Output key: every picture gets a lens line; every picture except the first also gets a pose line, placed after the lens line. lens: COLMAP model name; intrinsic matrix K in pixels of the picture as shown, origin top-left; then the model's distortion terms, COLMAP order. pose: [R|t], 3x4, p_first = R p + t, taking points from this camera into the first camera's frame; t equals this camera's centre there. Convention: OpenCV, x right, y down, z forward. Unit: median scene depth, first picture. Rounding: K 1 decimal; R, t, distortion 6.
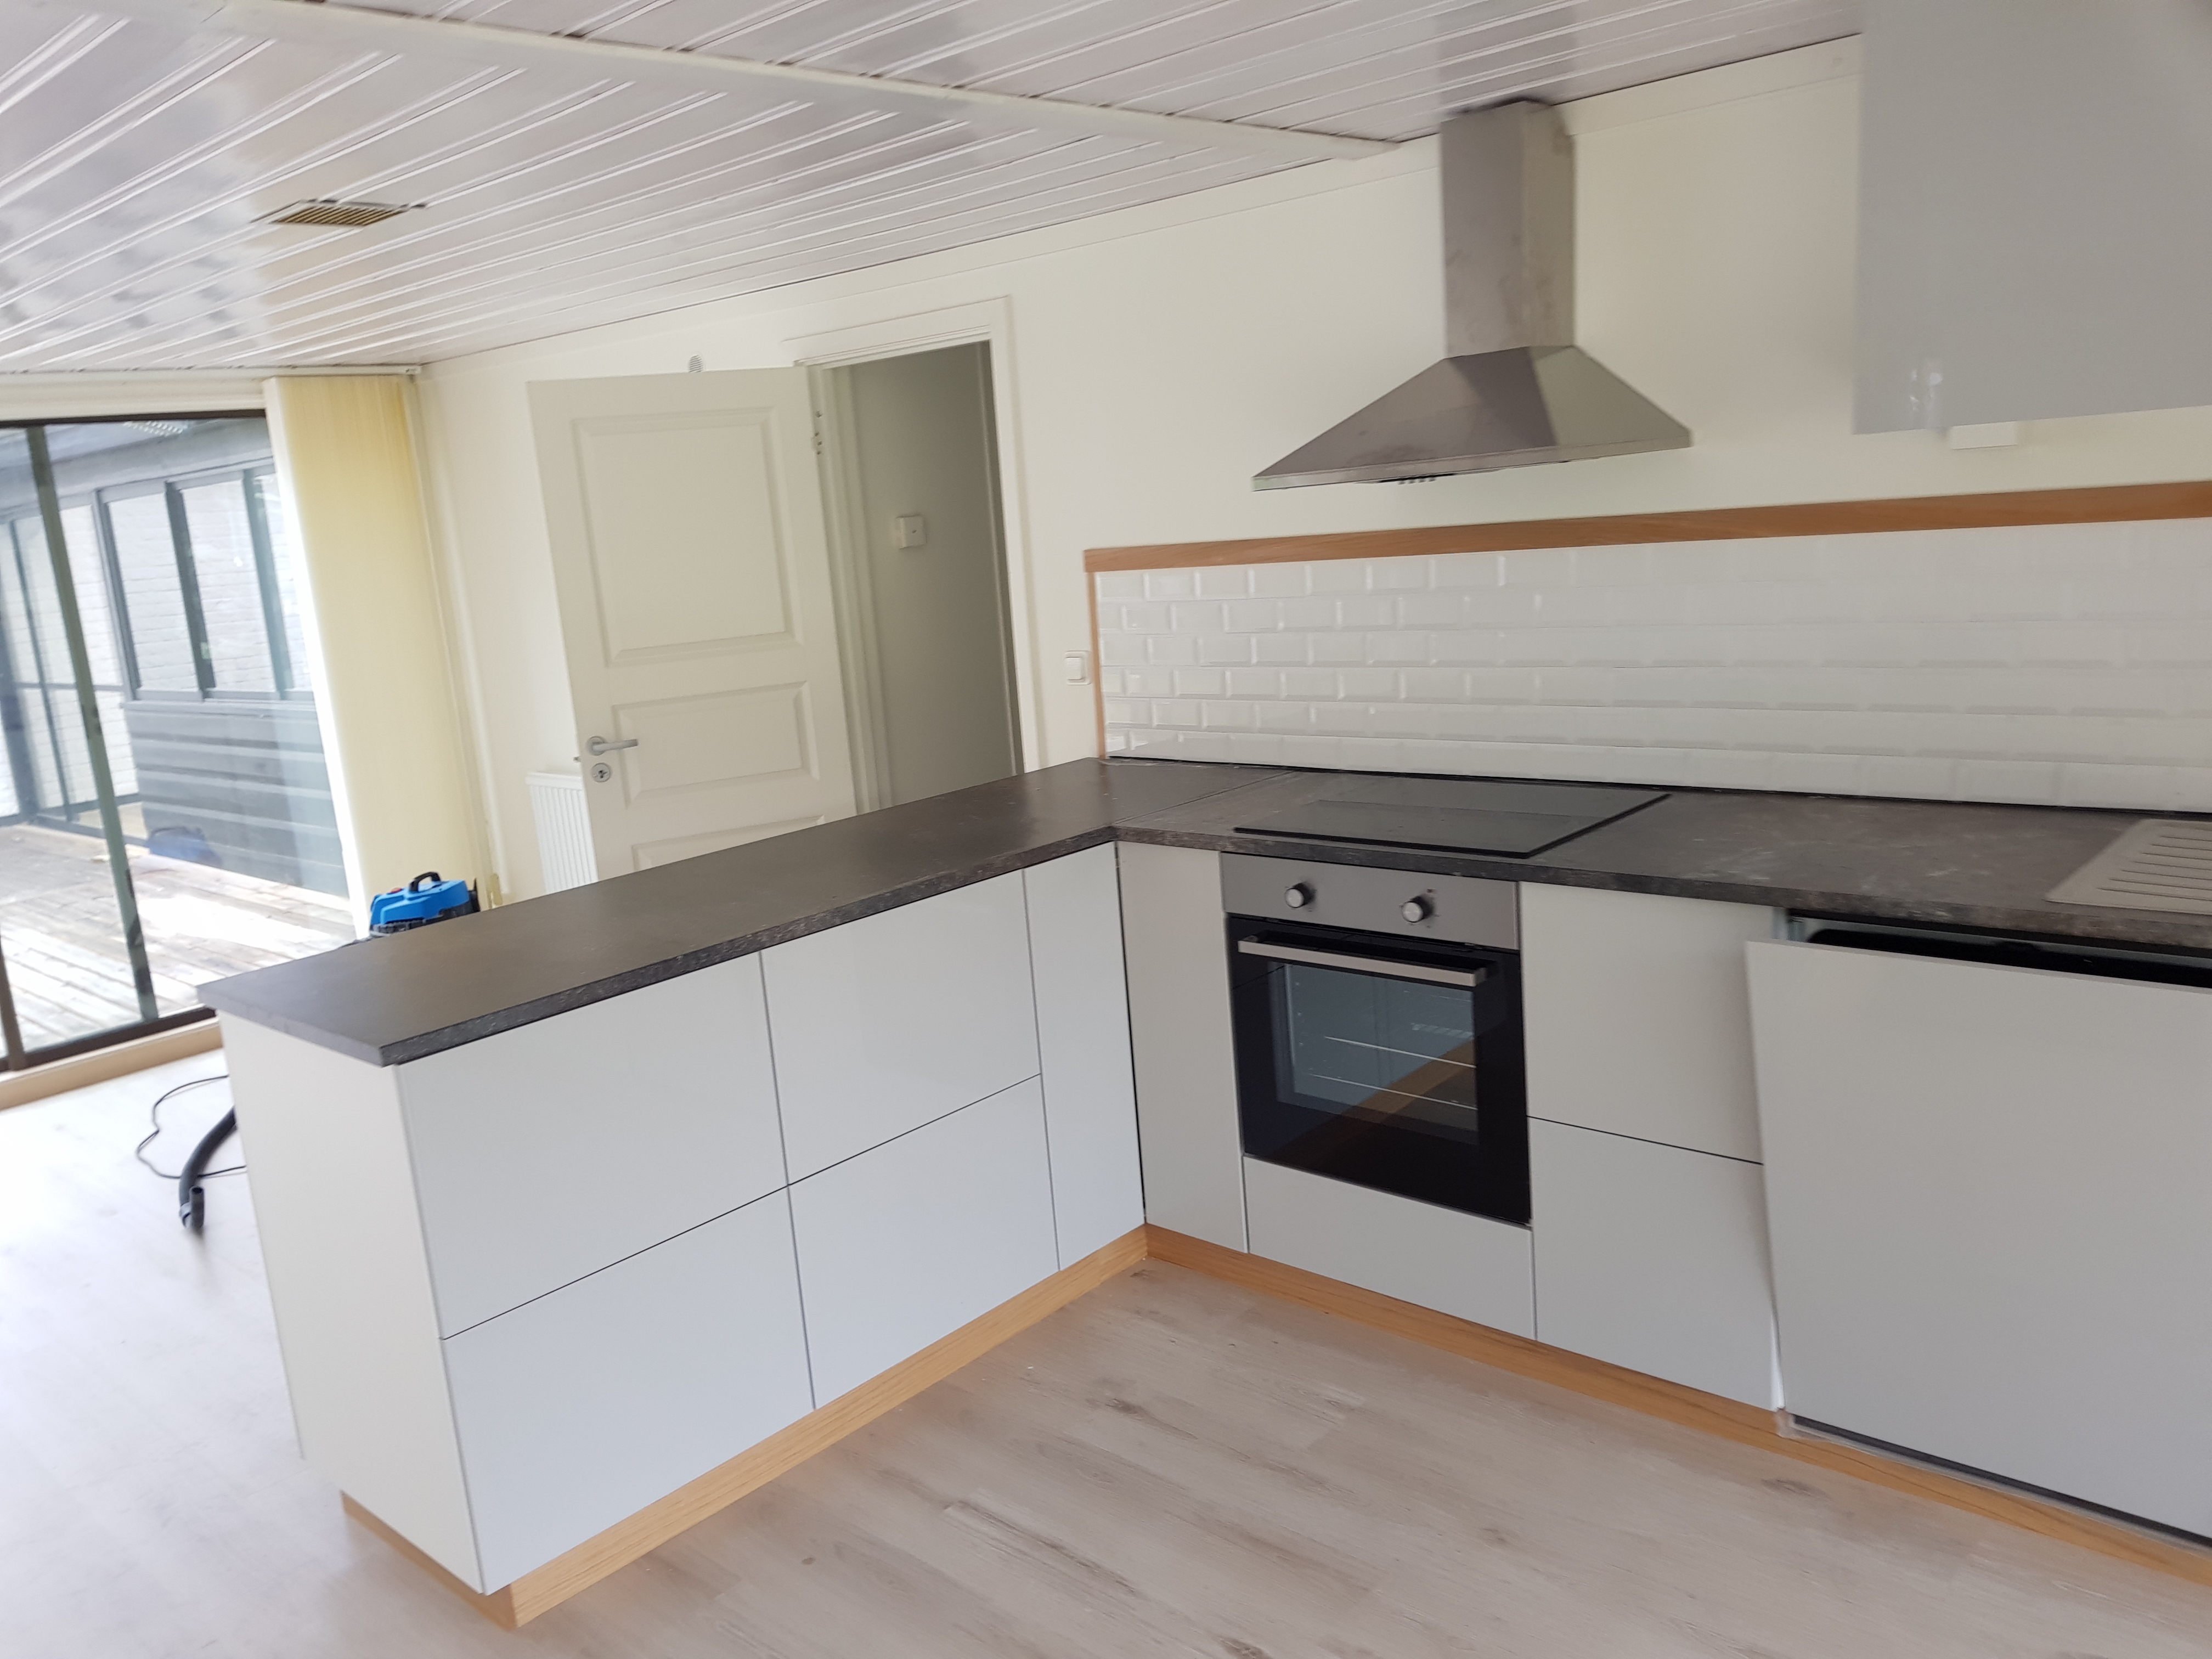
lens RADIAL K [[1725.6, 0, 1106.0], [0, 1725.6, 829.5], [0, 0, 1]] dist [0.015630, -0.049860]
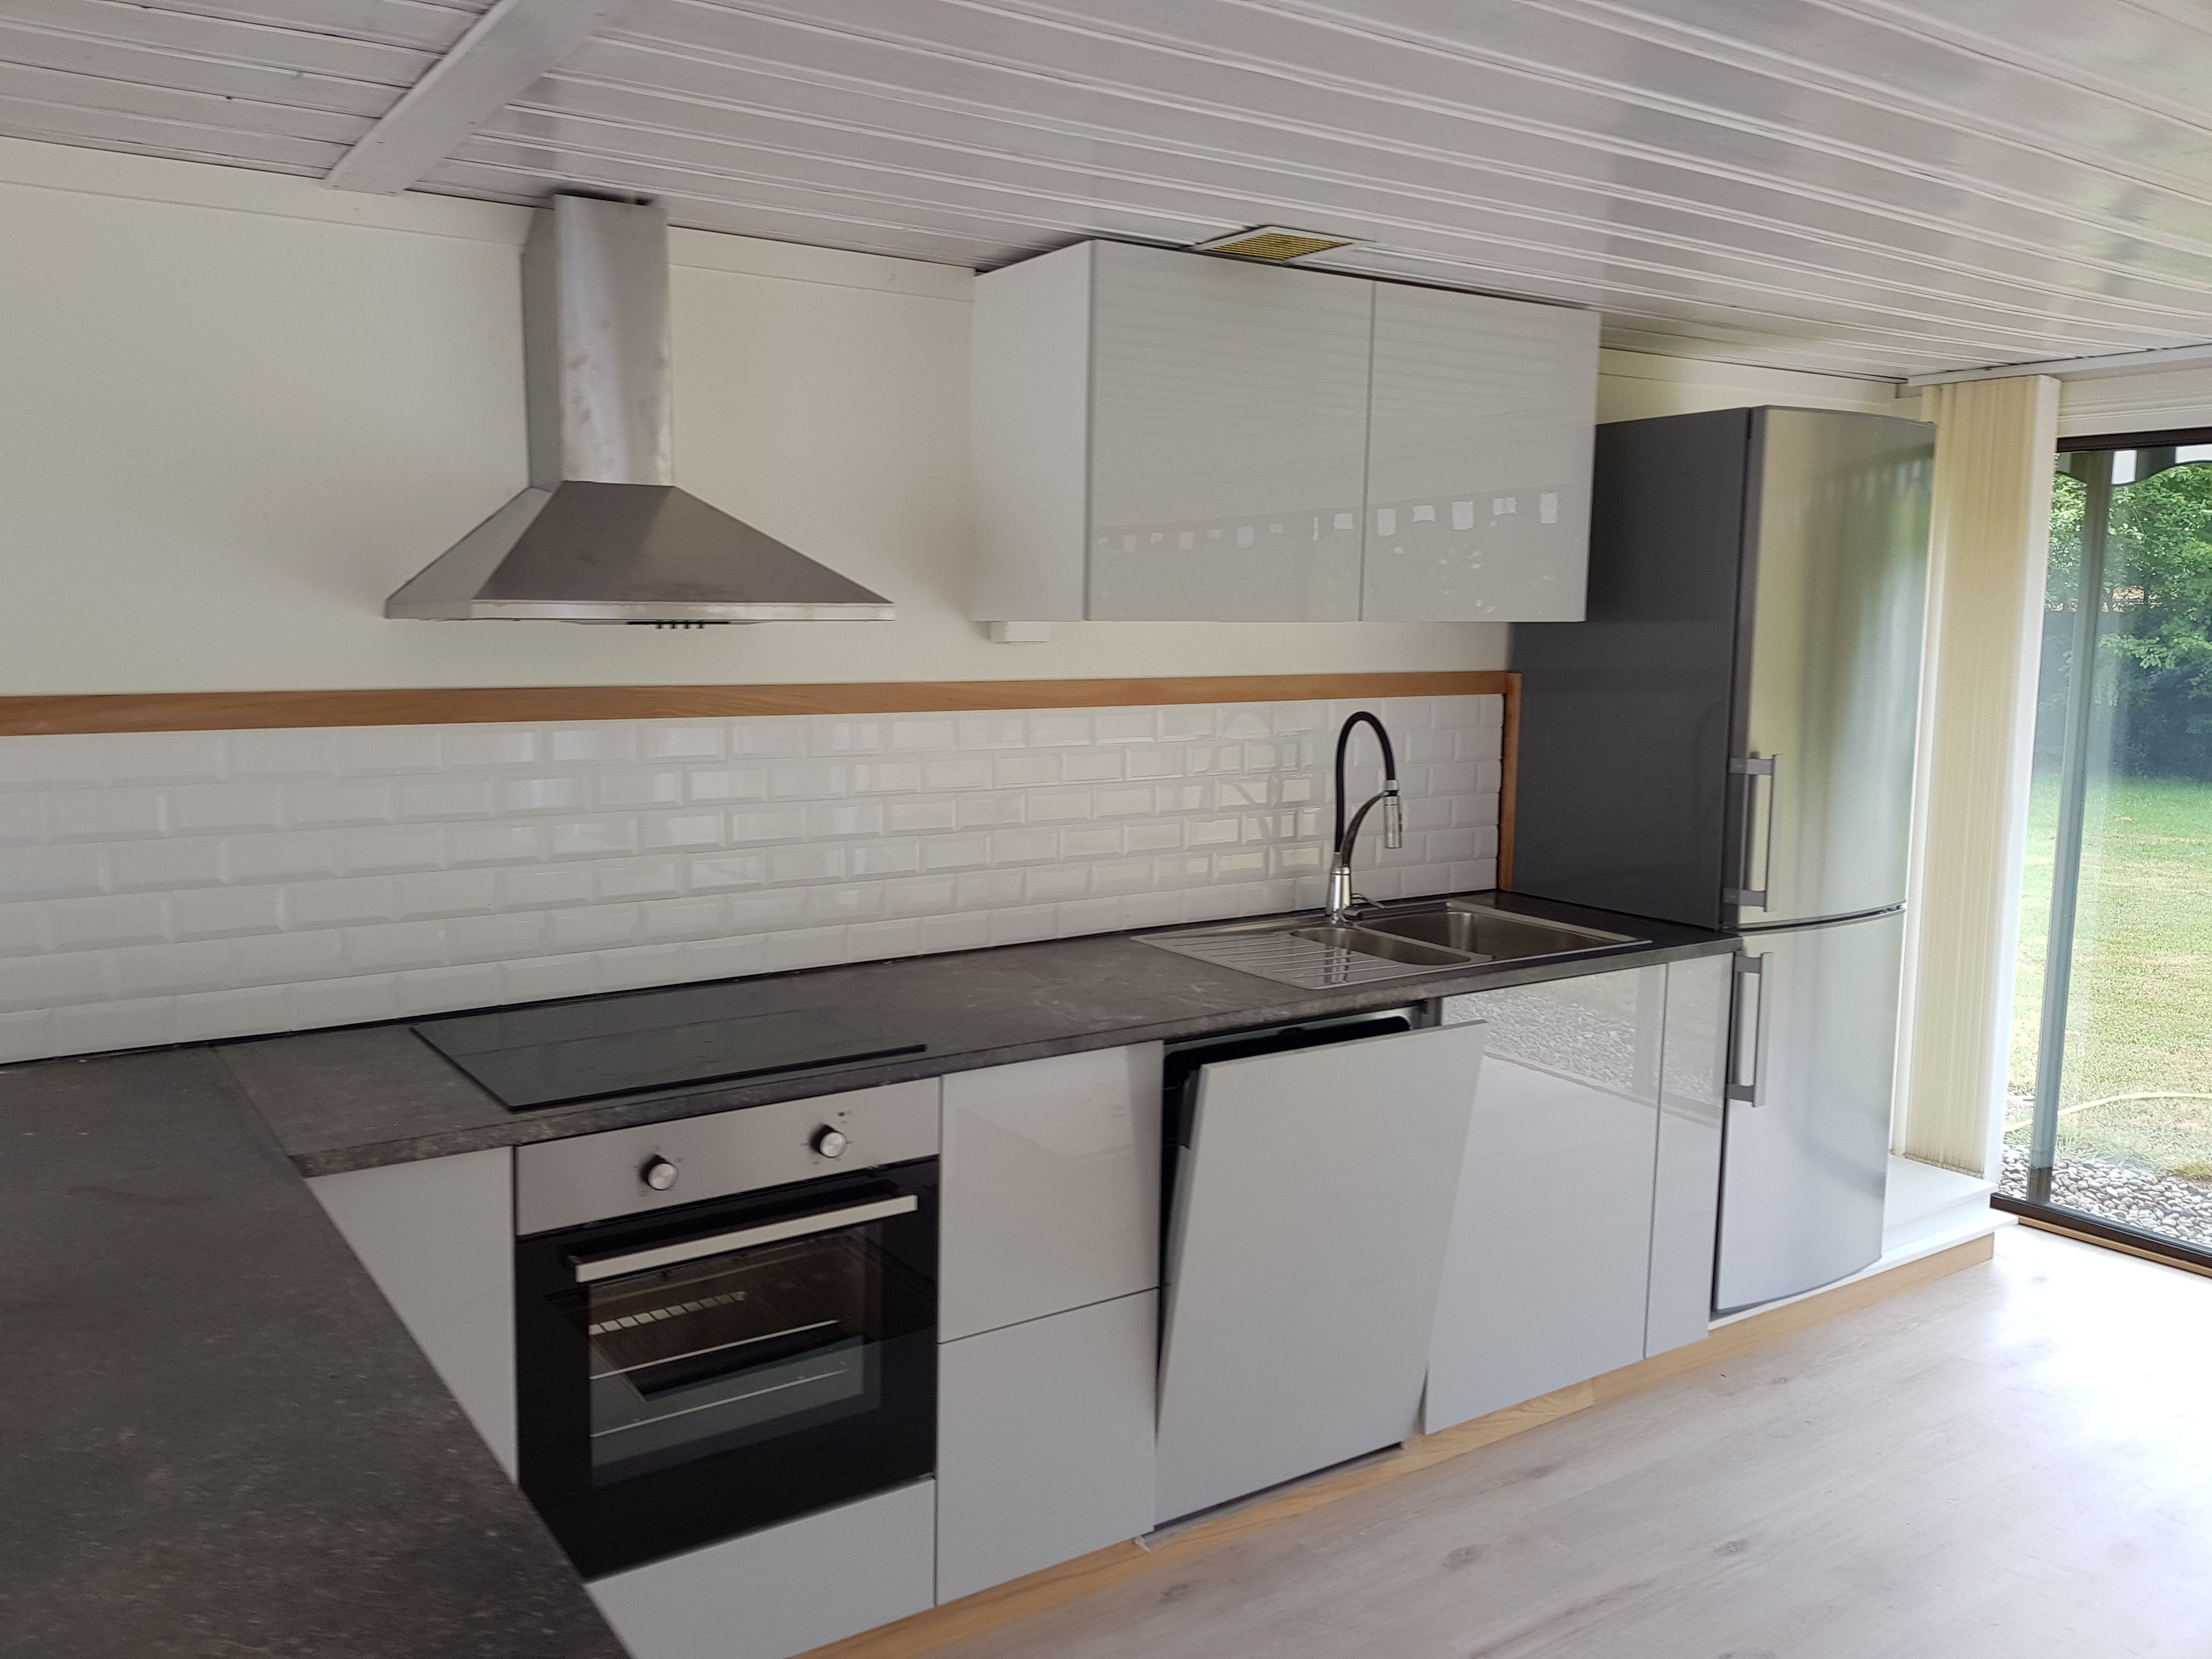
lens RADIAL K [[1718.8, 0, 1101.8], [0, 1718.8, 775.1], [0, 0, 1]] dist [0.002449, -0.003093]
pose [[0.223551, 0.002346, 0.974689, -0.580529], [0.163997, 0.985650, -0.039986, -0.070194], [-0.960796, 0.168785, 0.219959, 0.661712]]
